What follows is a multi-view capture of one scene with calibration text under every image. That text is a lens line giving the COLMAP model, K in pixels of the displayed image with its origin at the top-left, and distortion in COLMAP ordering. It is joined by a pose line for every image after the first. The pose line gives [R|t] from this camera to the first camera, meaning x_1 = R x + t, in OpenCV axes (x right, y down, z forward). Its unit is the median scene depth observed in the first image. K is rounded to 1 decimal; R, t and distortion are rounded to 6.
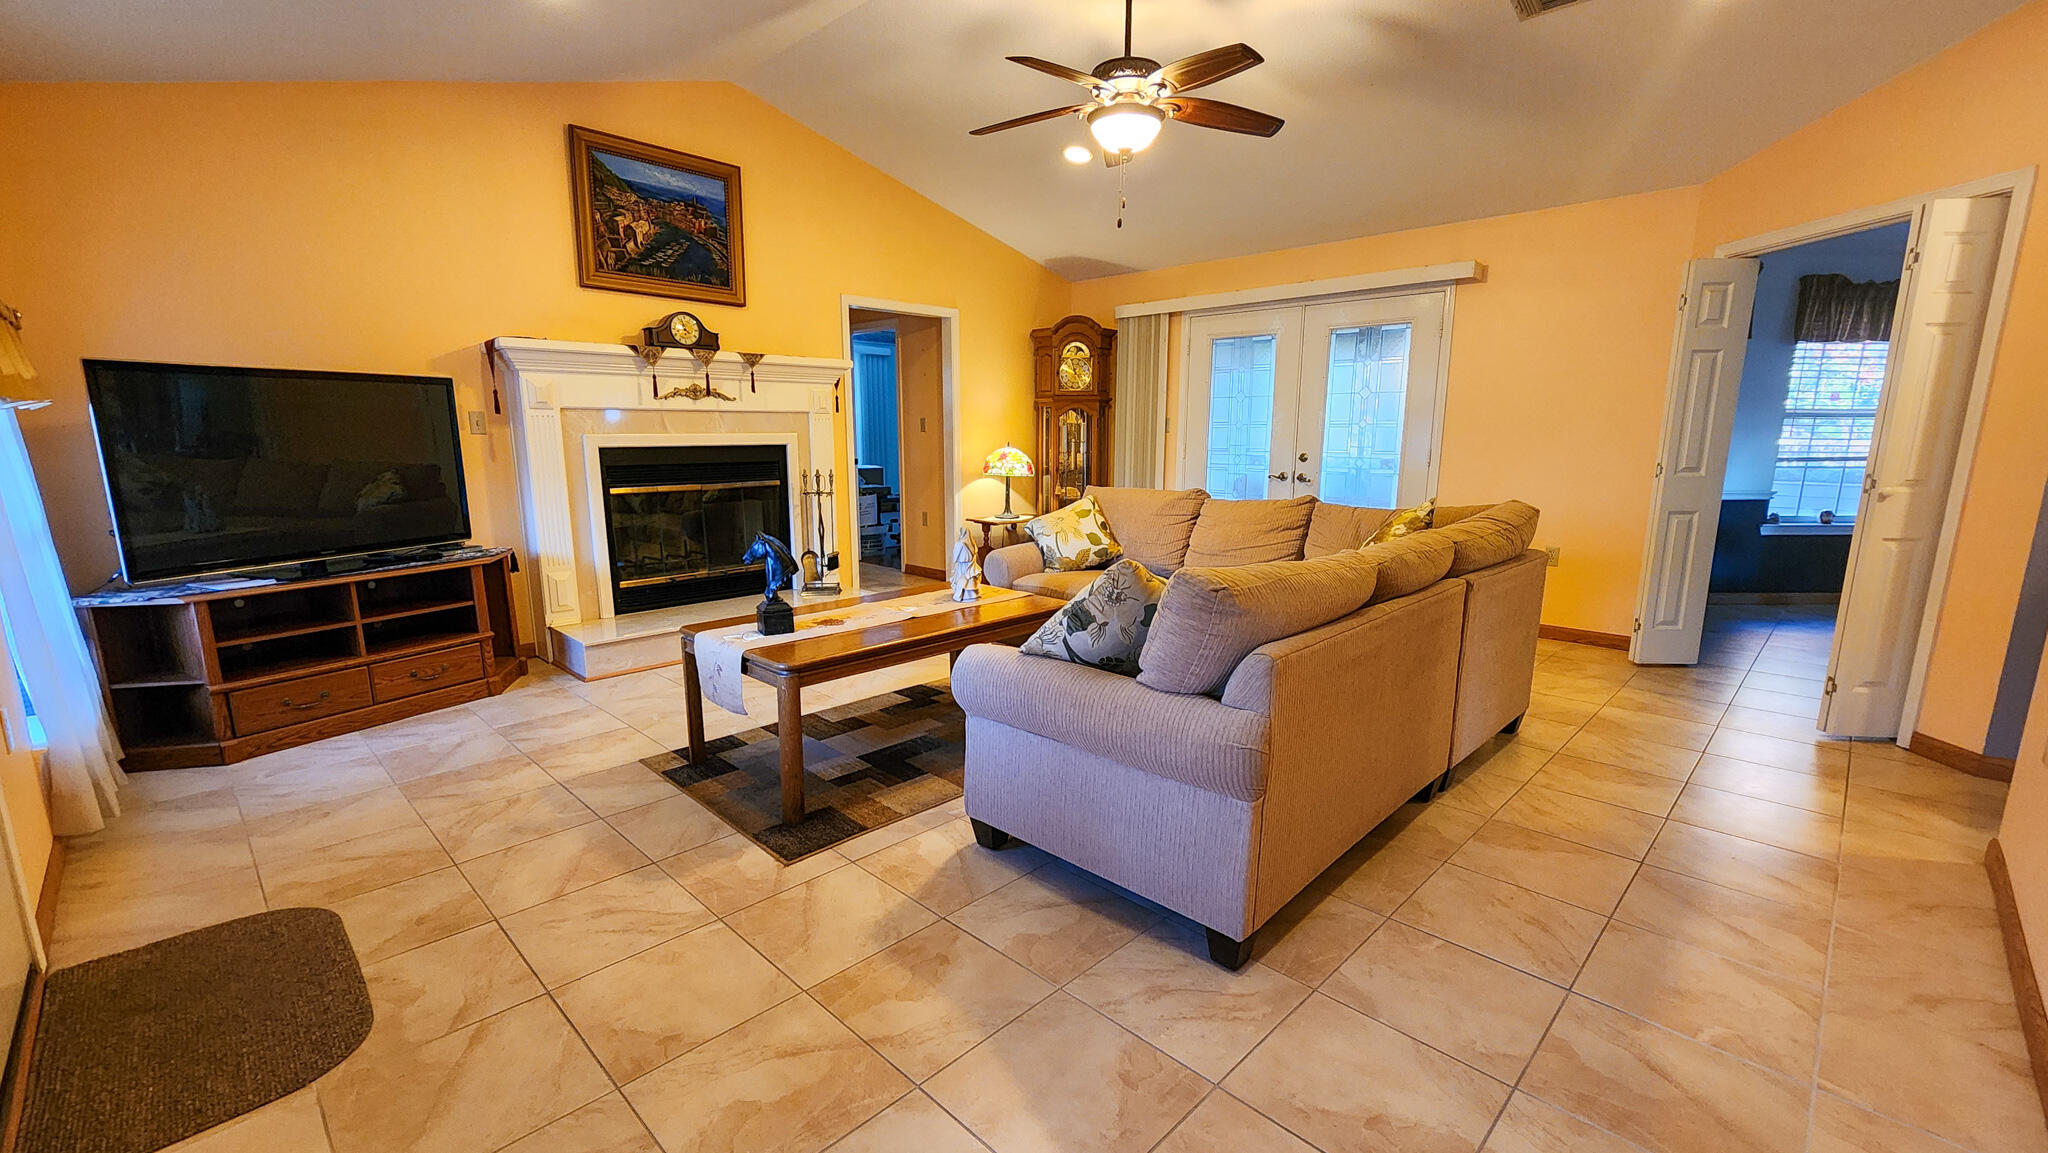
lens RADIAL K [[852.9, 0, 1022.6], [0, 852.9, 598.0], [0, 0, 1]] dist [0.001206, 0.000138]
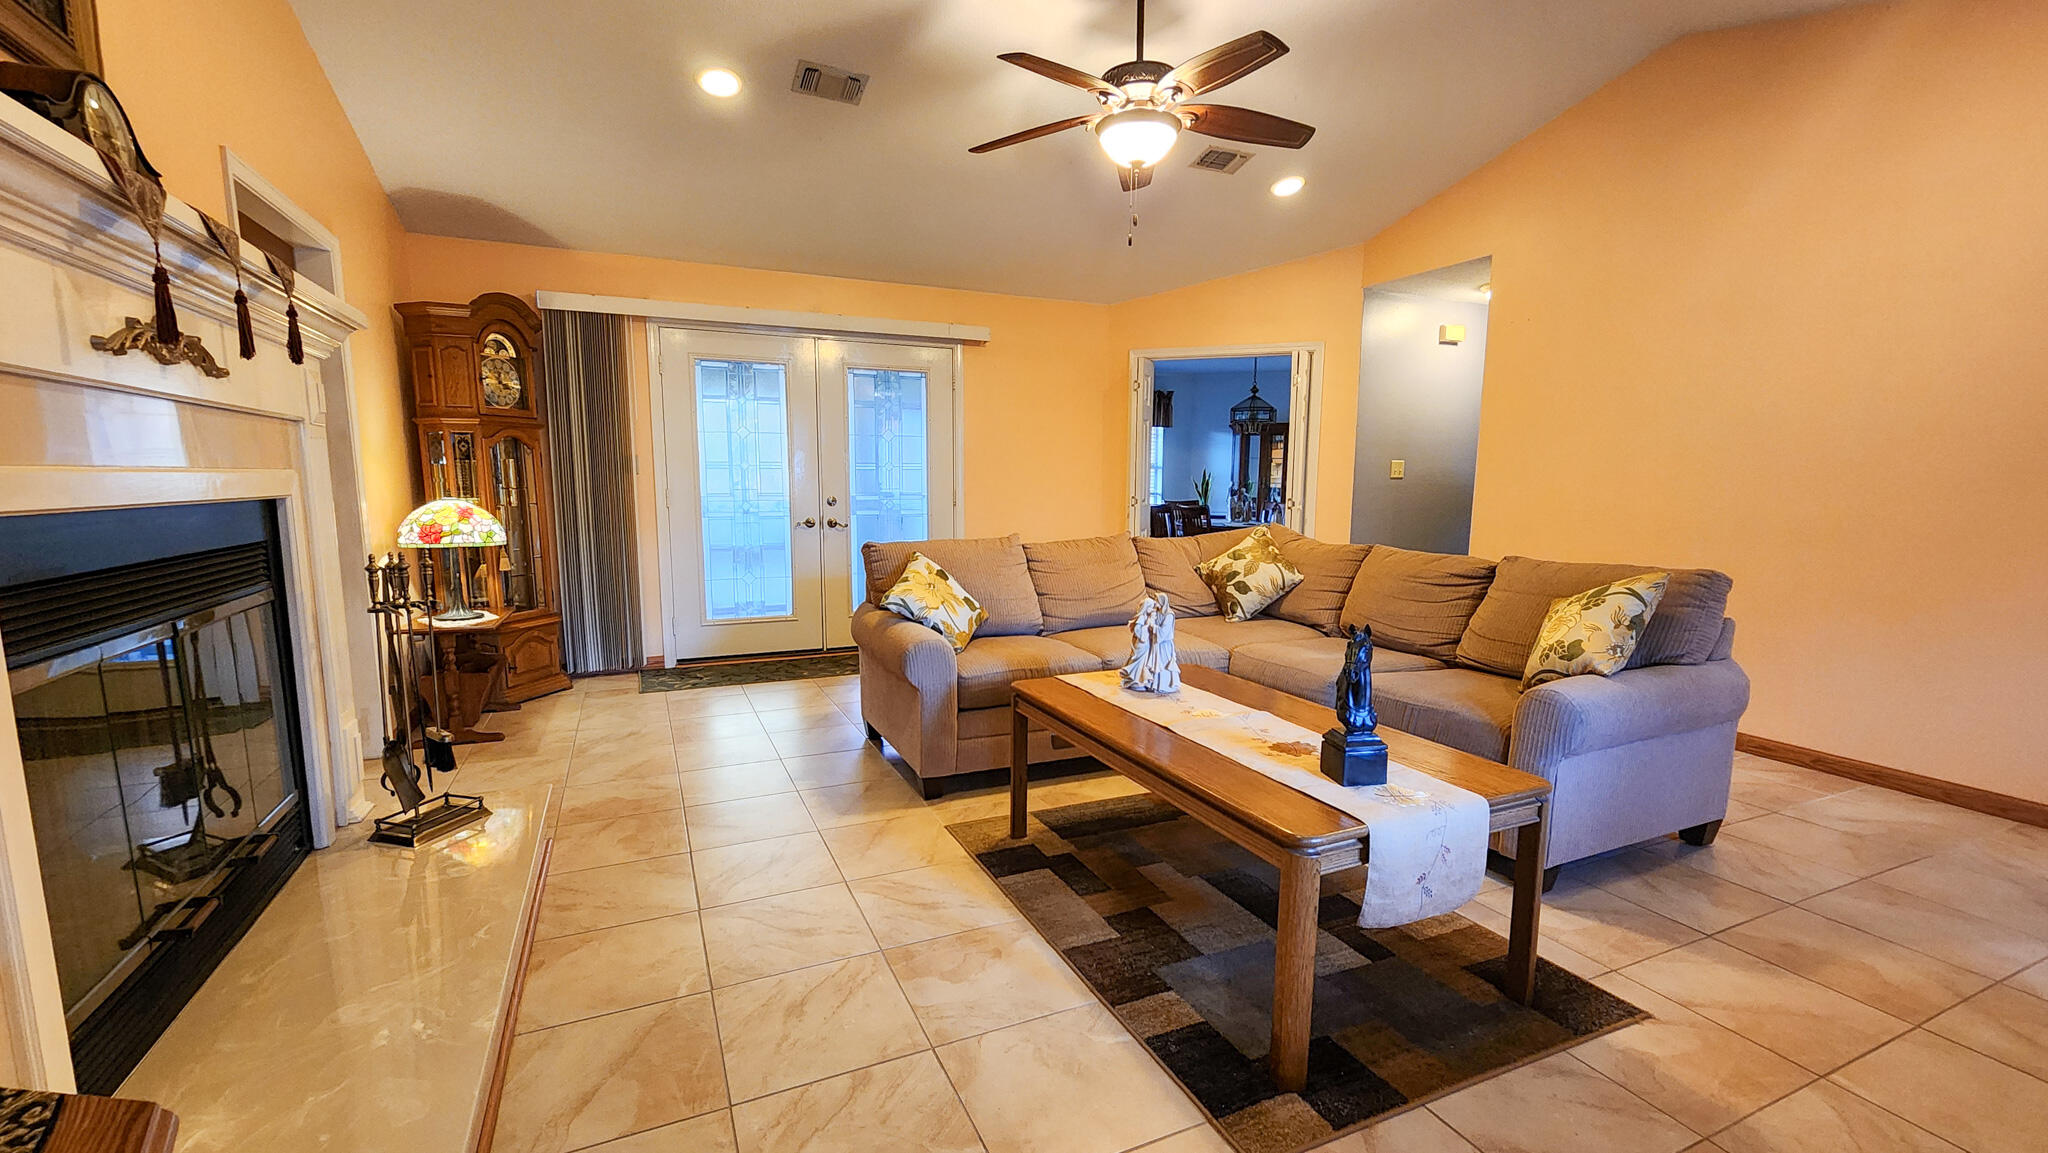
lens RADIAL K [[852.9, 0, 1022.6], [0, 852.9, 598.0], [0, 0, 1]] dist [0.001206, 0.000138]
pose [[0.358935, -0.130081, 0.924253, -0.821503], [0.175630, 0.981965, 0.069998, -0.157675], [-0.916689, 0.137202, 0.375308, 0.834520]]
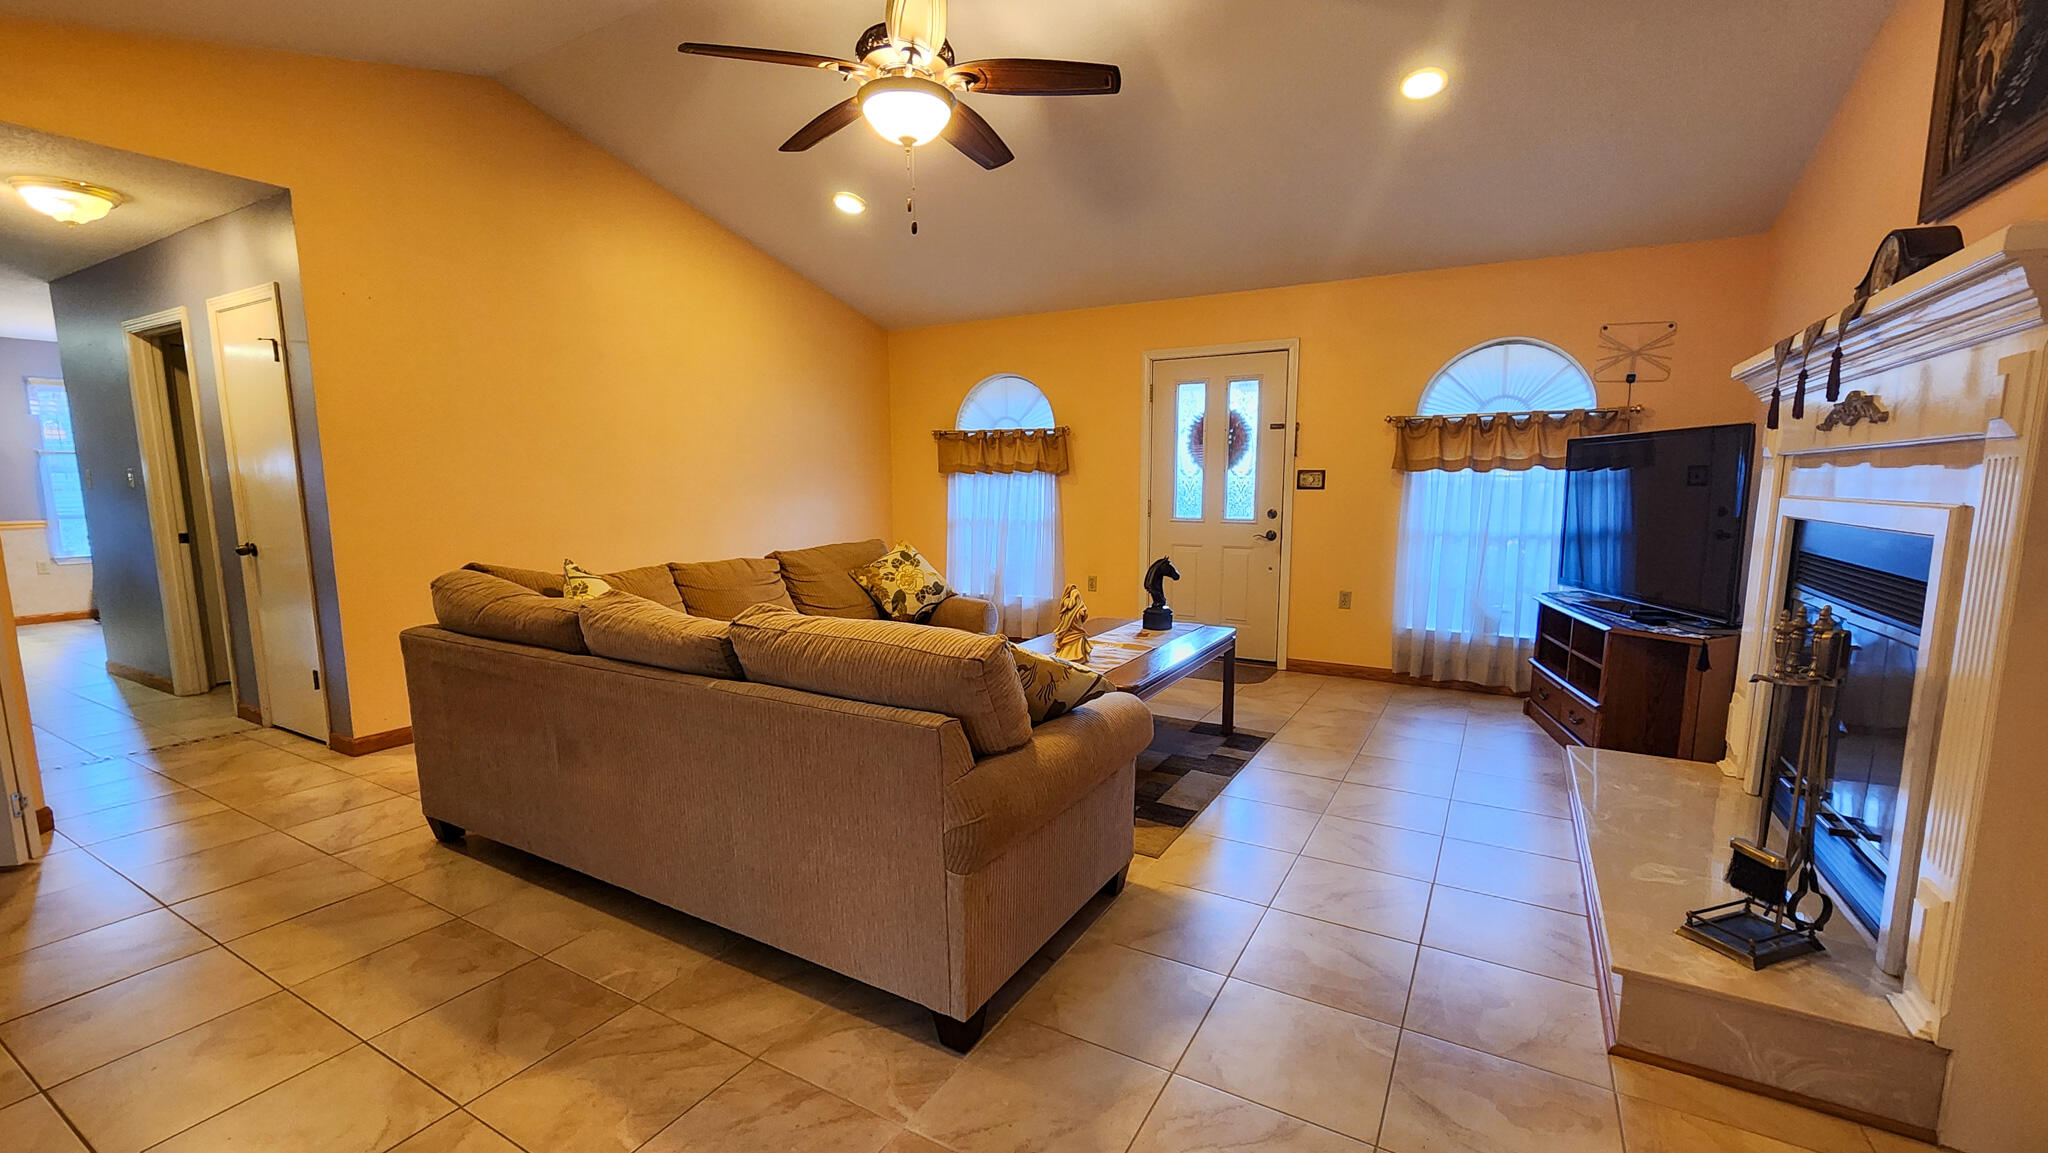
lens RADIAL K [[852.9, 0, 1022.6], [0, 852.9, 598.0], [0, 0, 1]] dist [0.001206, 0.000138]
pose [[-0.966608, 0.035554, -0.253780, 0.234537], [-0.049273, 0.946062, 0.320217, -0.380242], [0.251477, 0.322029, -0.912719, 1.892272]]
